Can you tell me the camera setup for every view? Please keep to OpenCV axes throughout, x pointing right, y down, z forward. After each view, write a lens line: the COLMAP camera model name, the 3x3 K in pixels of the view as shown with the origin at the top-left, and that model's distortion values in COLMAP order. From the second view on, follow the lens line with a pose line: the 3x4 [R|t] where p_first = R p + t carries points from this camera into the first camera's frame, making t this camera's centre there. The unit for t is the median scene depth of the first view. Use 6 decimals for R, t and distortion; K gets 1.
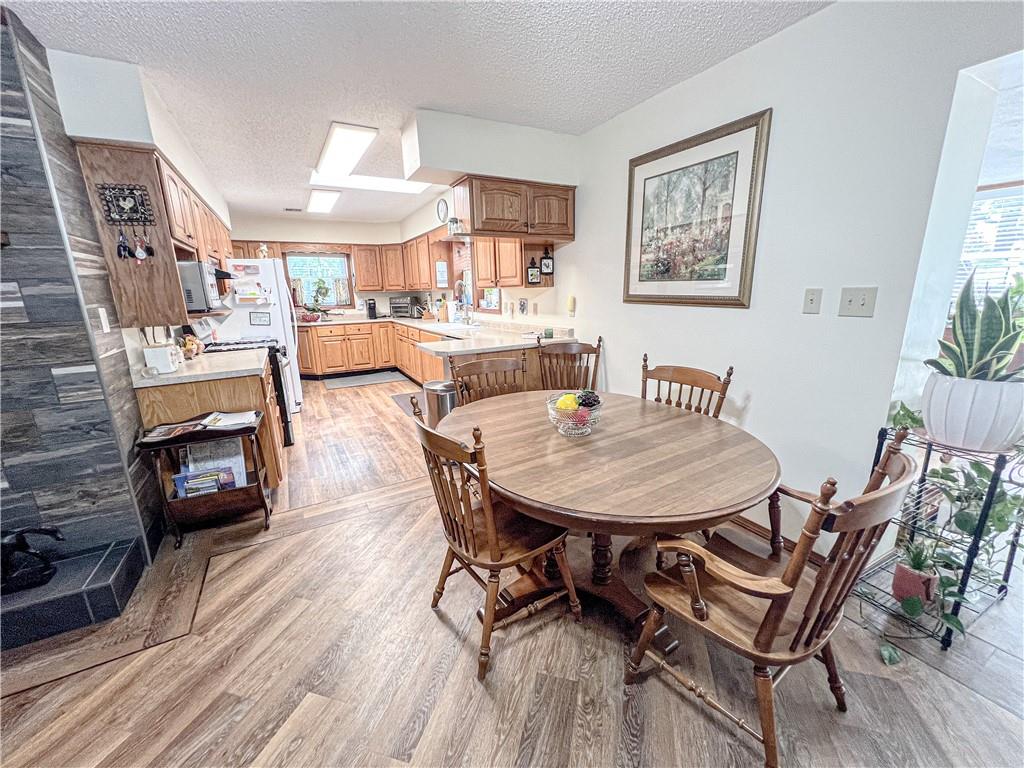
lens RADIAL K [[409.6, 0, 513.2], [0, 409.6, 385.4], [0, 0, 1]] dist [-0.003980, 0.000877]
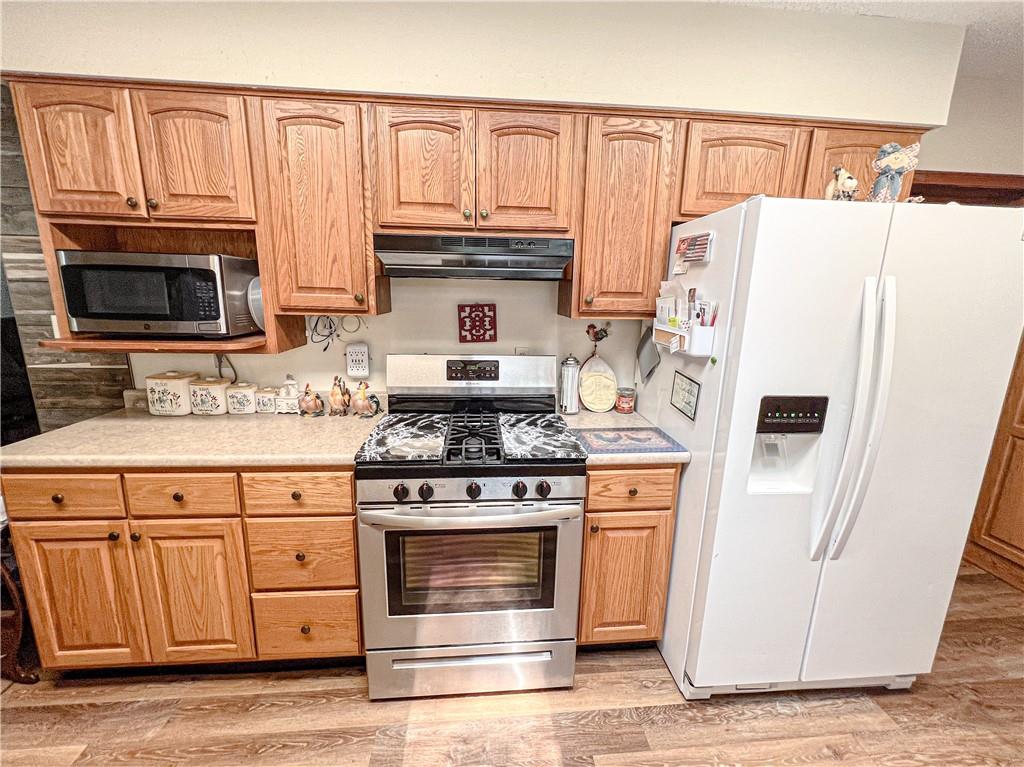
lens RADIAL K [[409.6, 0, 564.0], [0, 409.6, 384.4], [0, 0, 1]] dist [-0.003980, 0.000877]
pose [[-0.402808, 0.206223, -0.891750, -0.215007], [-0.225560, 0.921873, 0.315076, -0.198426], [0.887056, 0.328058, -0.324822, 0.791611]]
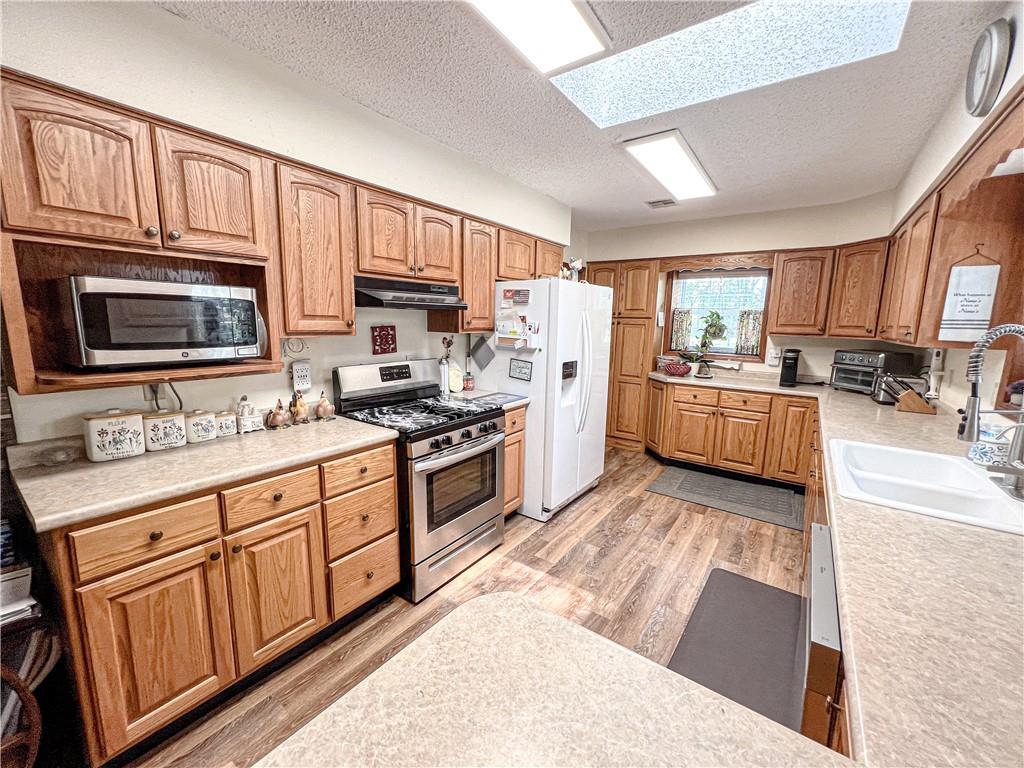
lens RADIAL K [[409.6, 0, 510.1], [0, 409.6, 386.7], [0, 0, 1]] dist [-0.003980, 0.000877]
pose [[0.427625, 0.175515, -0.886753, -0.027719], [-0.237021, 0.968418, 0.077379, -0.143130], [0.872329, 0.177090, 0.455720, 0.537250]]
